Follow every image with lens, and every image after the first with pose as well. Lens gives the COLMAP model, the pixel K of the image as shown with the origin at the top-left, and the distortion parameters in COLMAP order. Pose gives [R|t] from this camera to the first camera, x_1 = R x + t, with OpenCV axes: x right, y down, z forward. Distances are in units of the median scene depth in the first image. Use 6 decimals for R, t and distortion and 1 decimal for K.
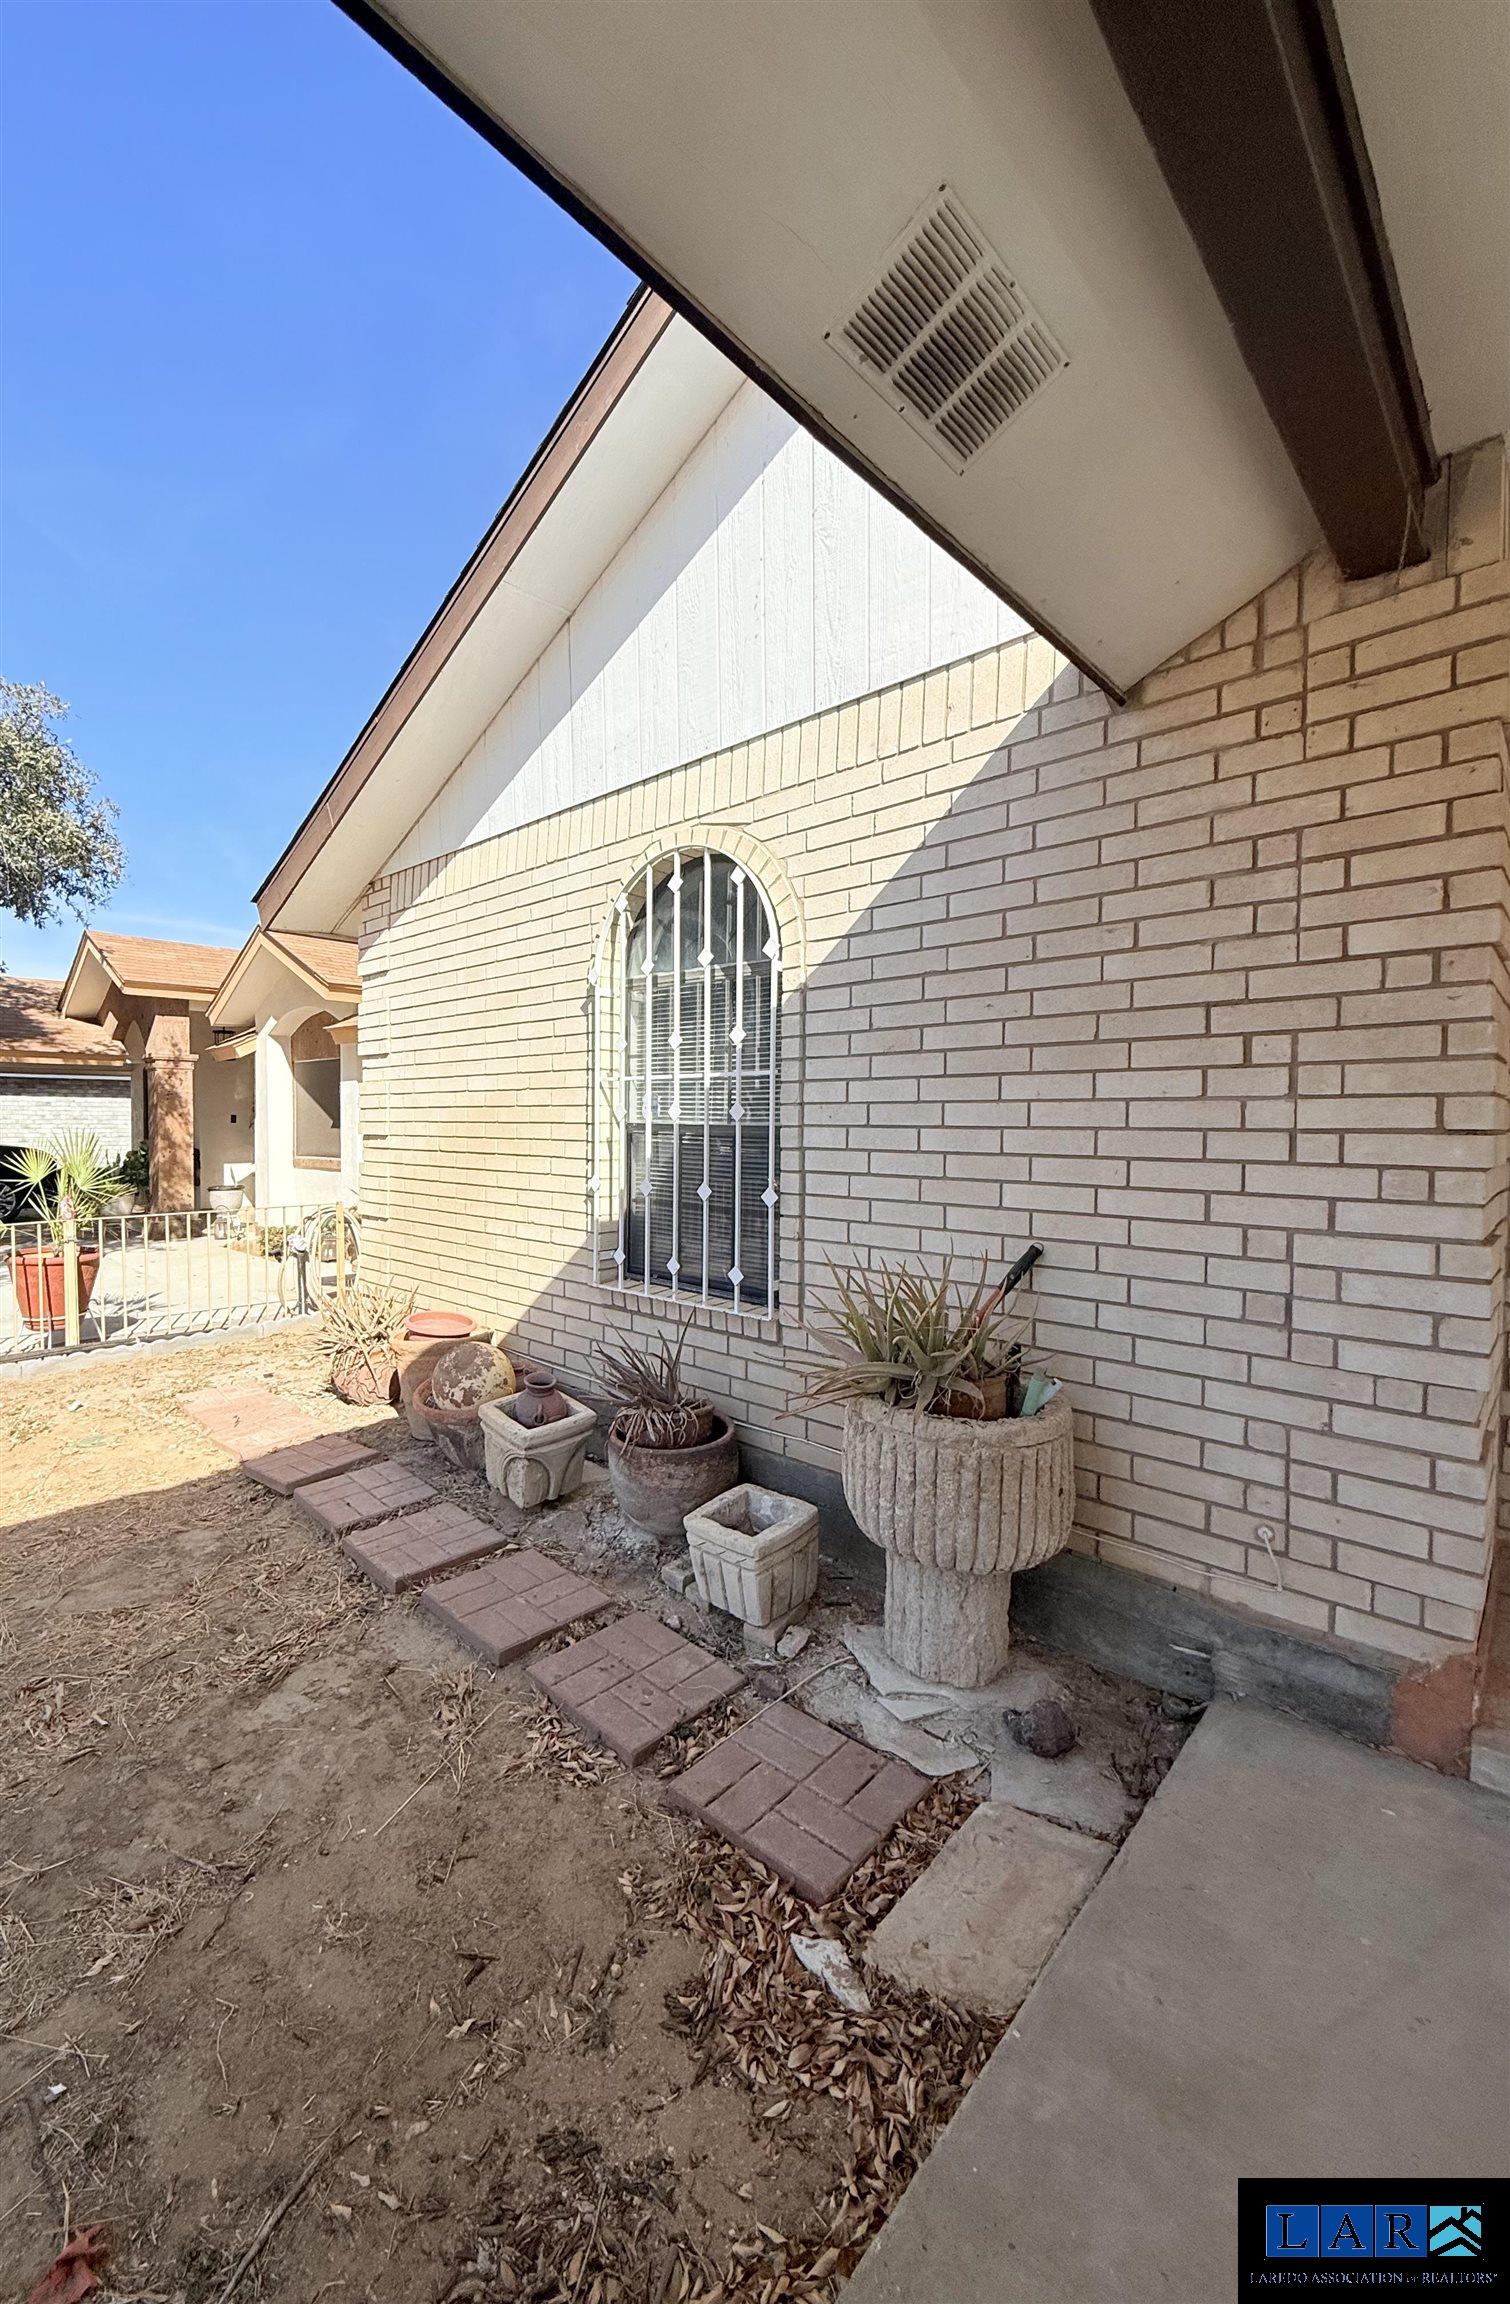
lens RADIAL K [[922.8, 0, 653.6], [0, 922.8, 1148.6], [0, 0, 1]] dist [-0.000157, -0.000025]
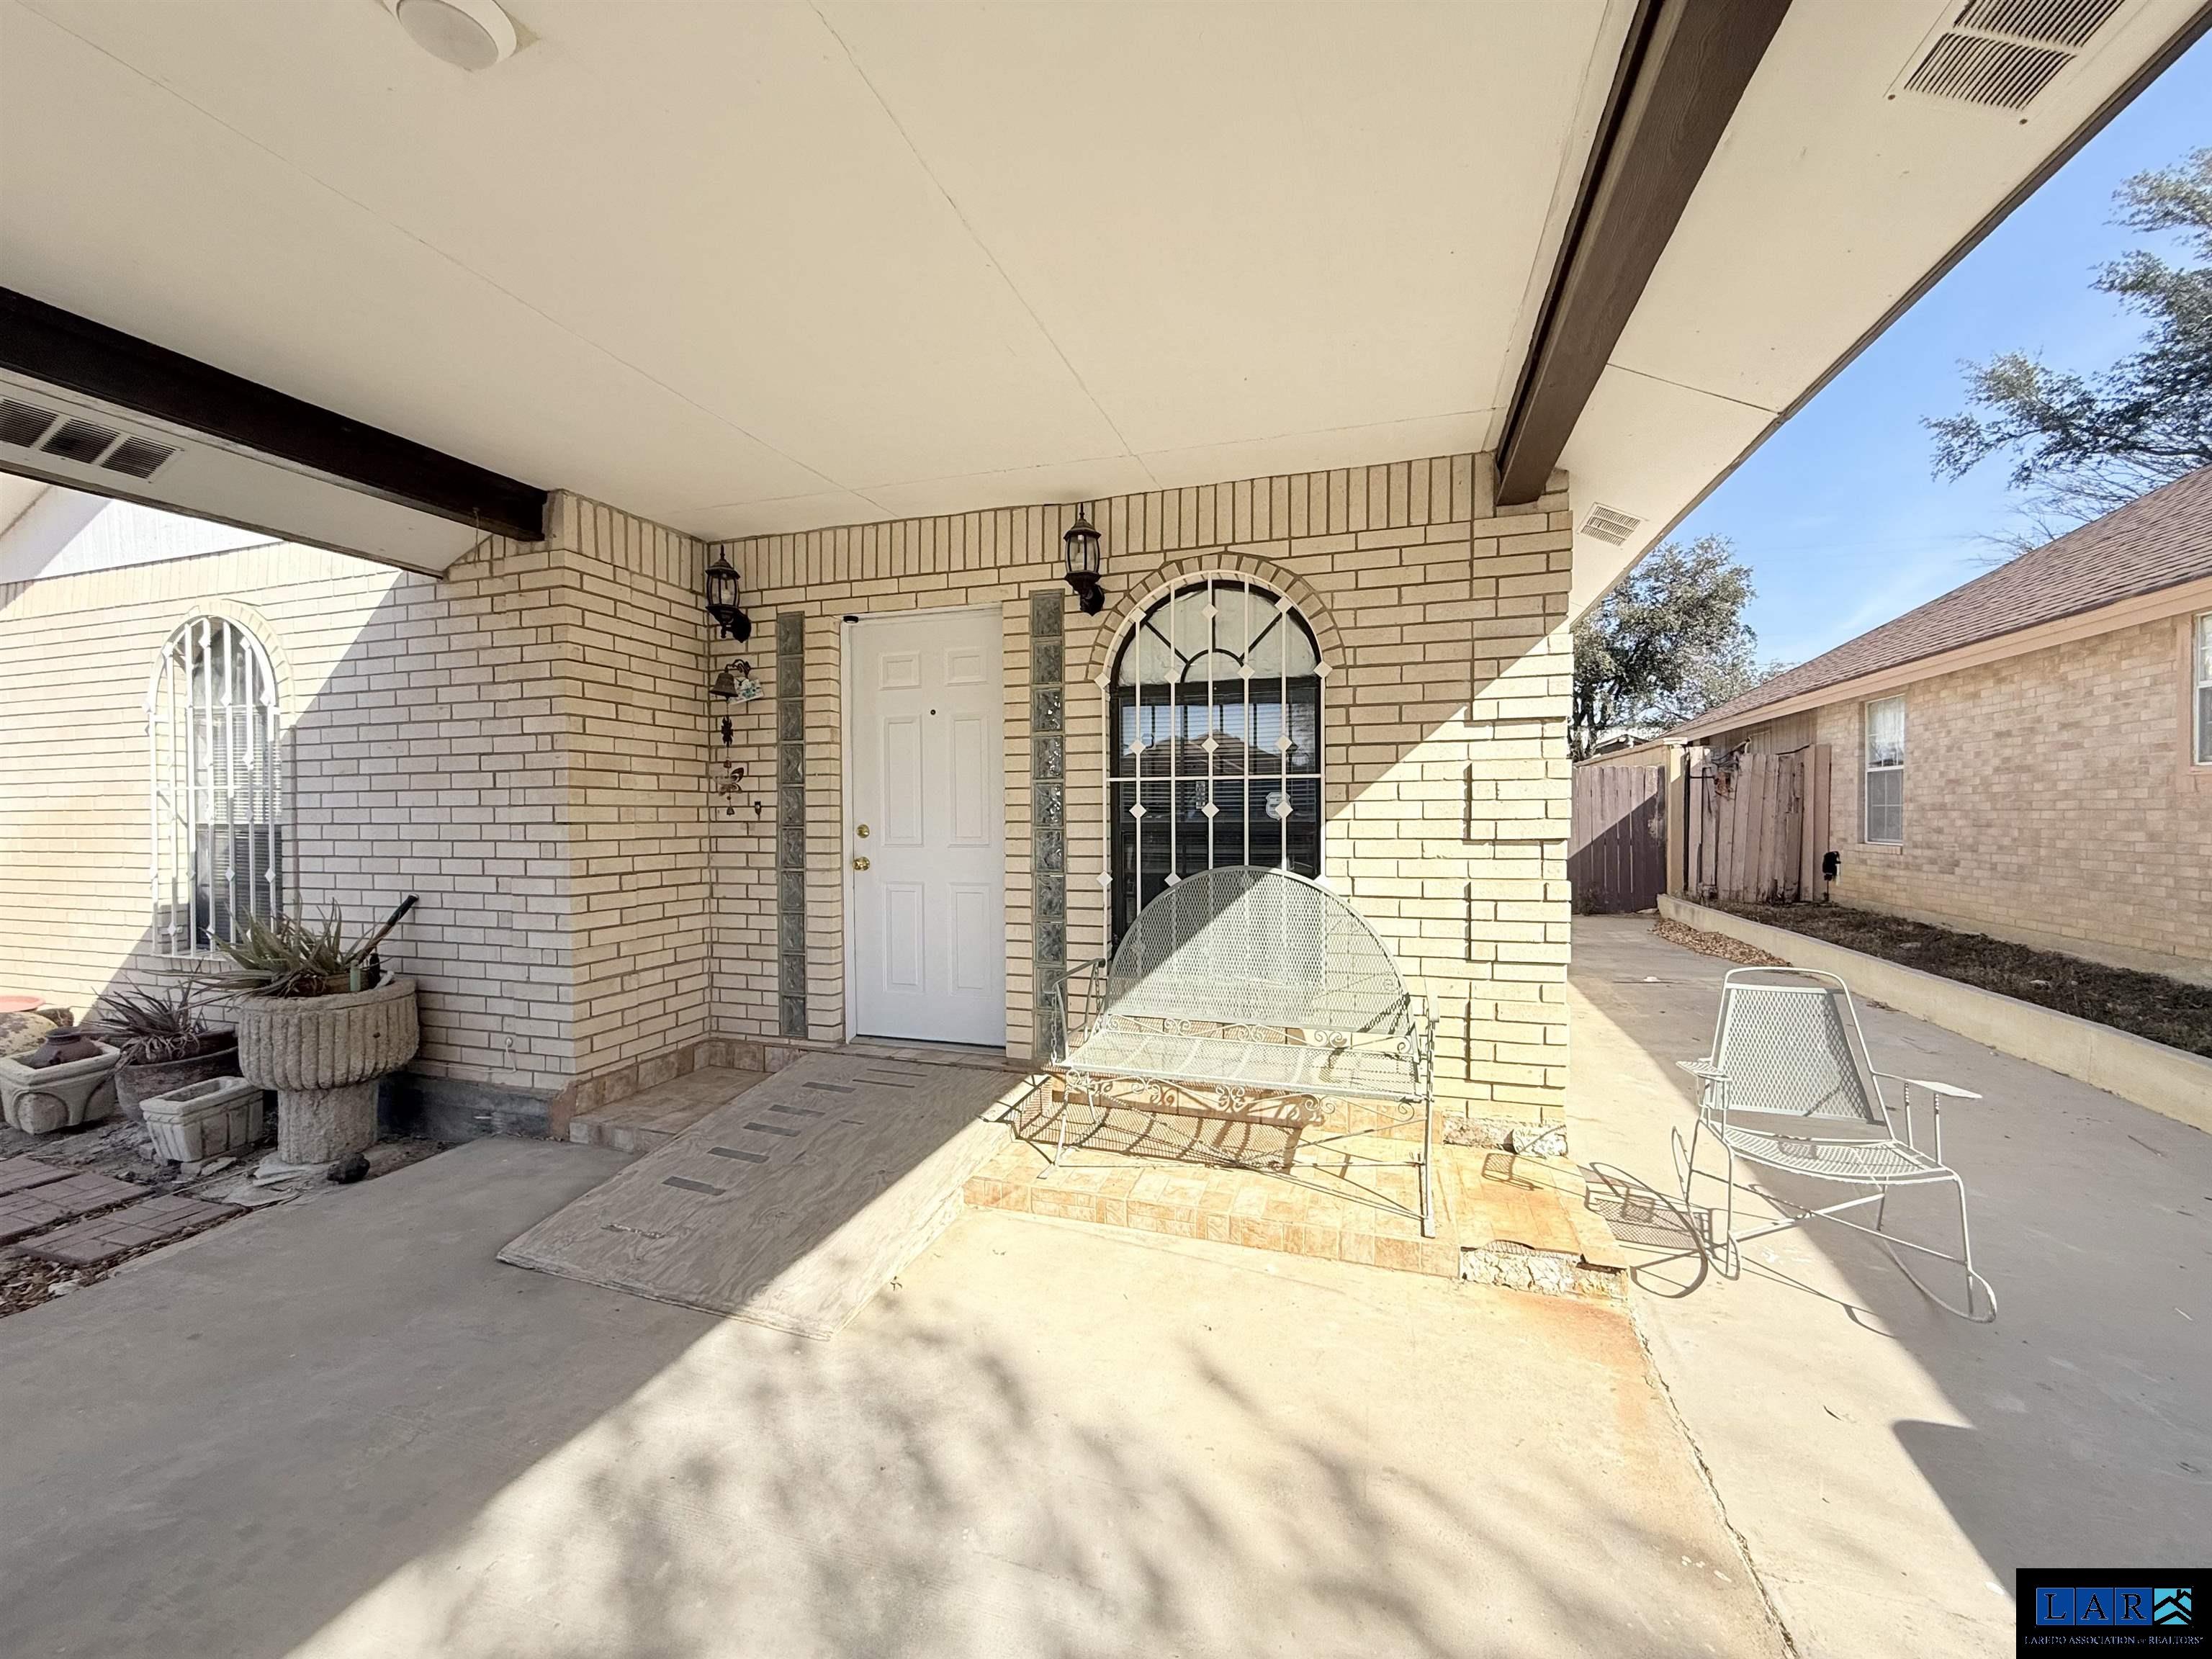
lens RADIAL K [[886.9, 0, 1106.0], [0, 886.9, 829.5], [0, 0, 1]] dist [0.000902, -0.000324]
pose [[0.885088, -0.016546, 0.465130, 0.631144], [0.023889, 0.999666, -0.009898, 0.027026], [-0.464811, 0.019873, 0.885187, -0.793953]]
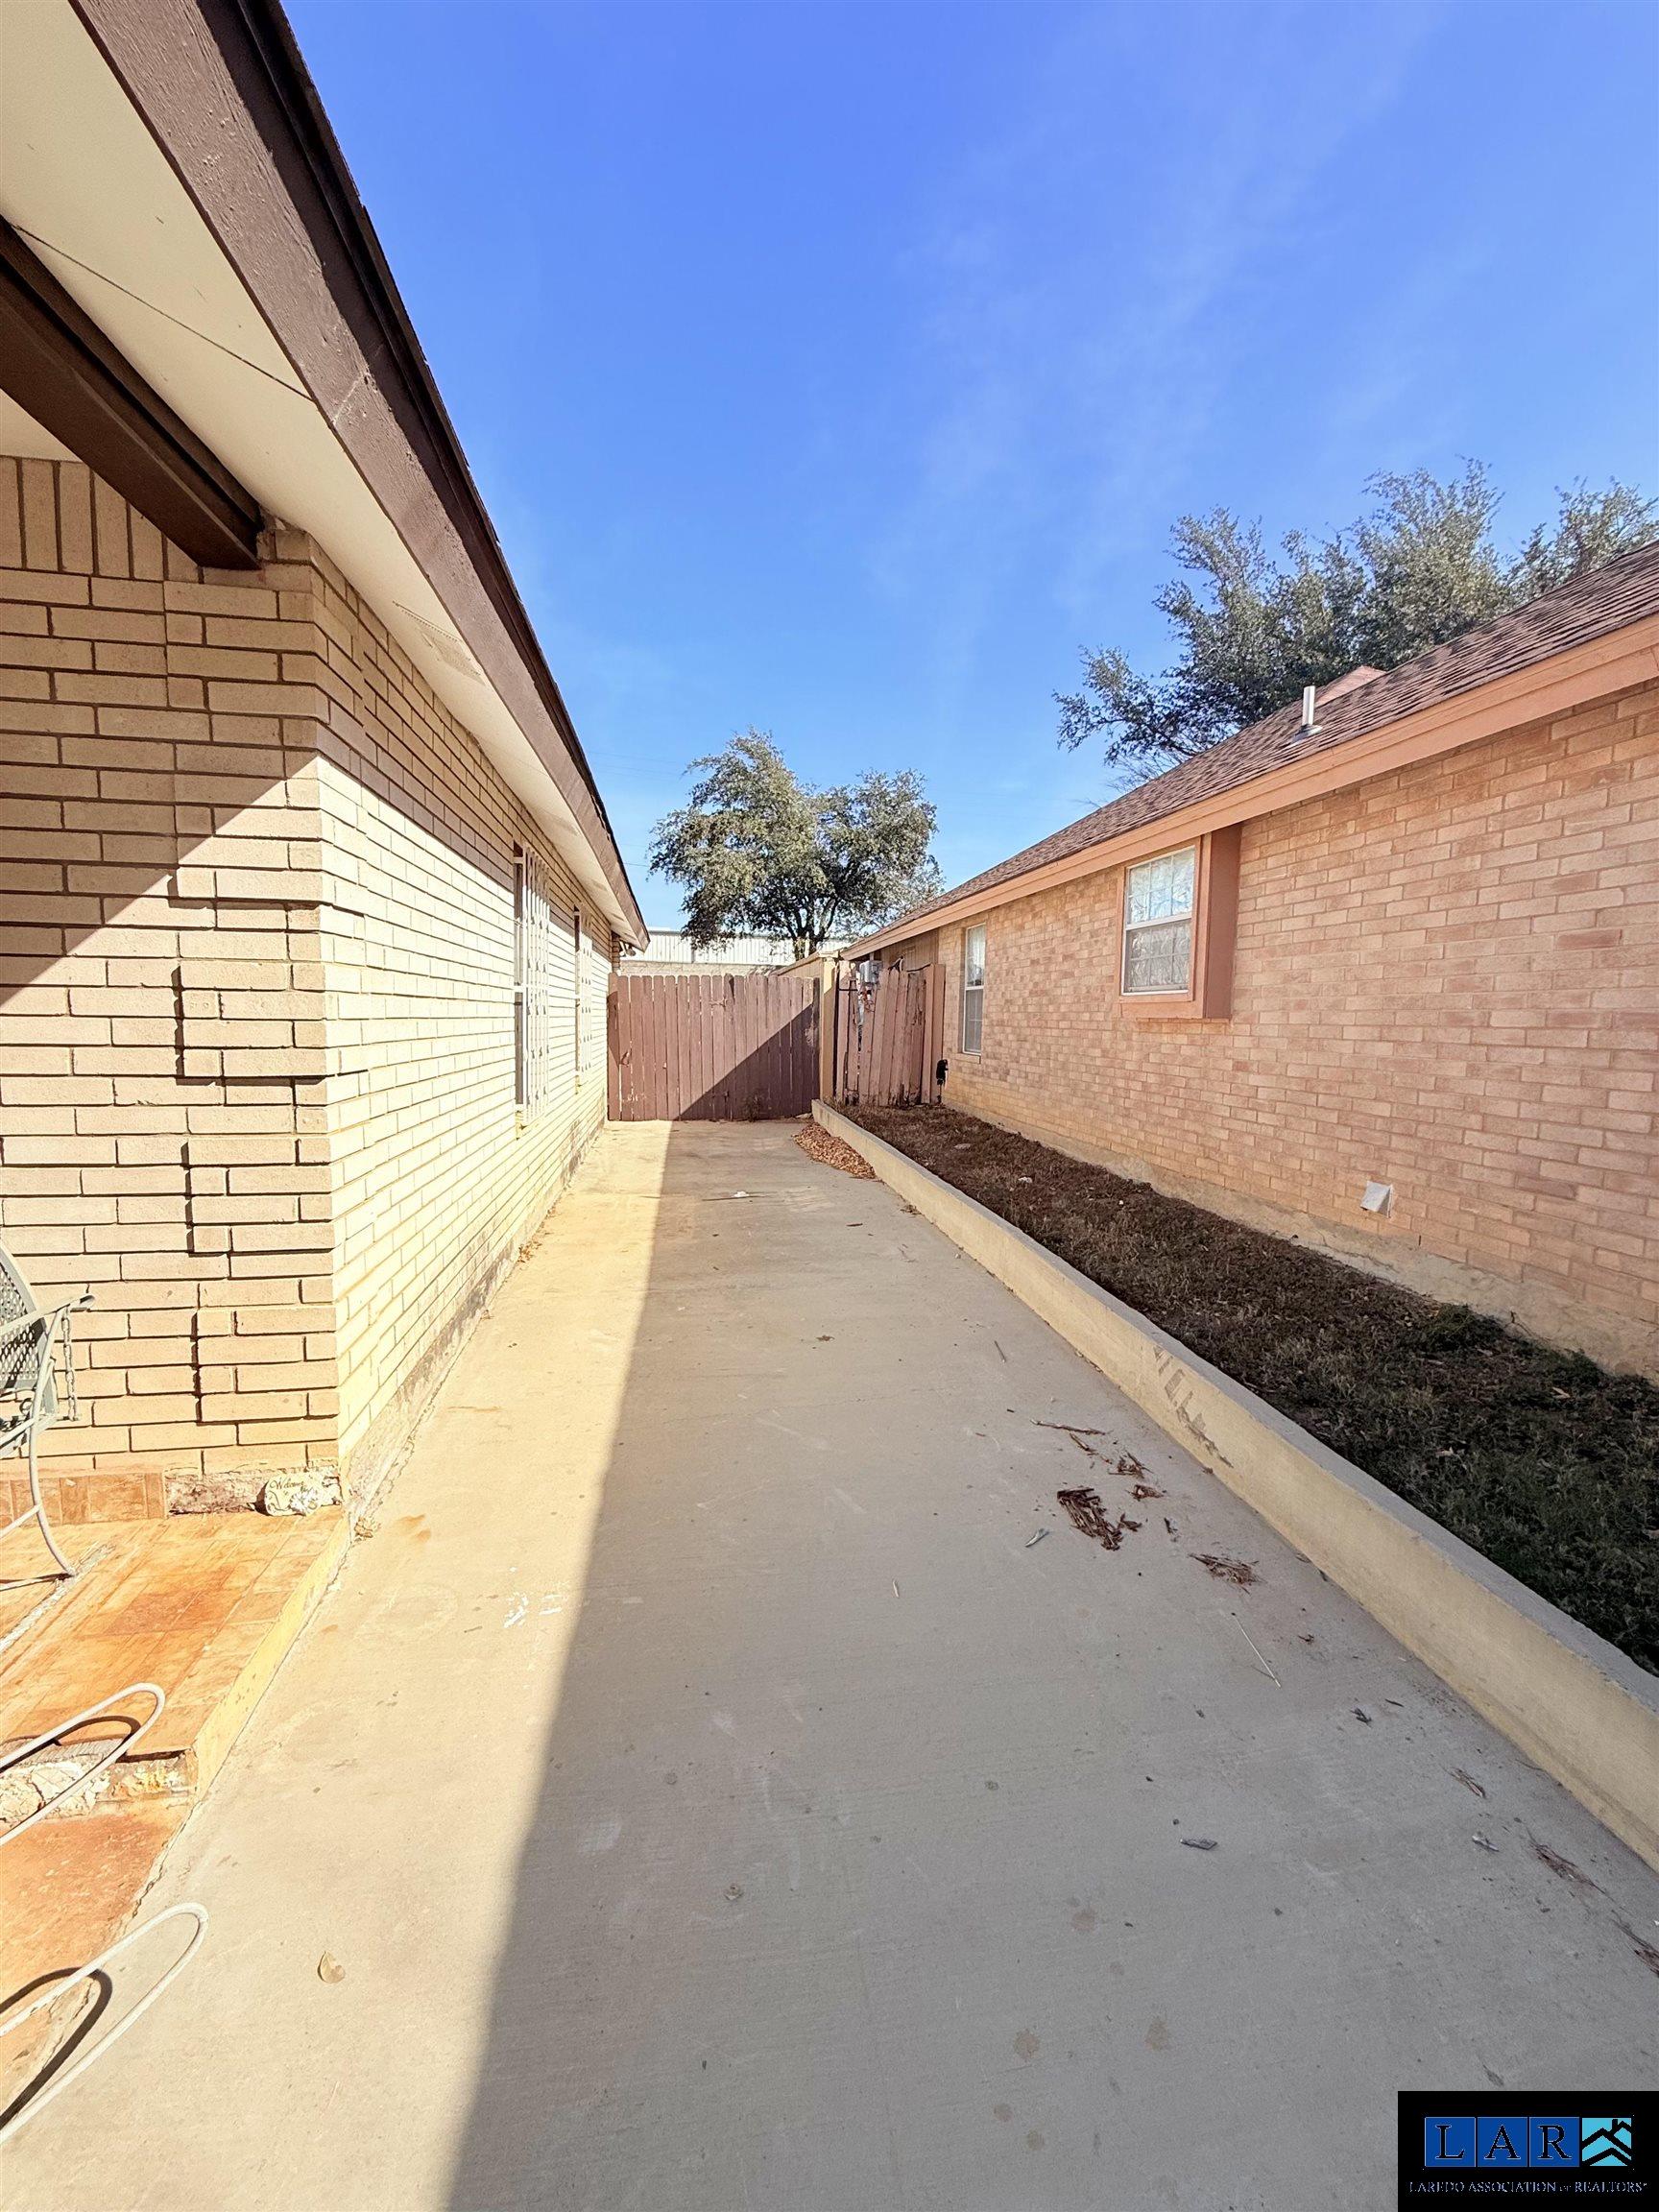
lens RADIAL K [[896.2, 0, 829.5], [0, 896.2, 1106.0], [0, 0, 1]] dist [0.008087, -0.000154]
pose [[0.569542, -0.076646, 0.818381, 1.228477], [0.012043, 0.996314, 0.084929, 0.006043], [-0.821874, -0.038515, 0.568366, -0.899394]]
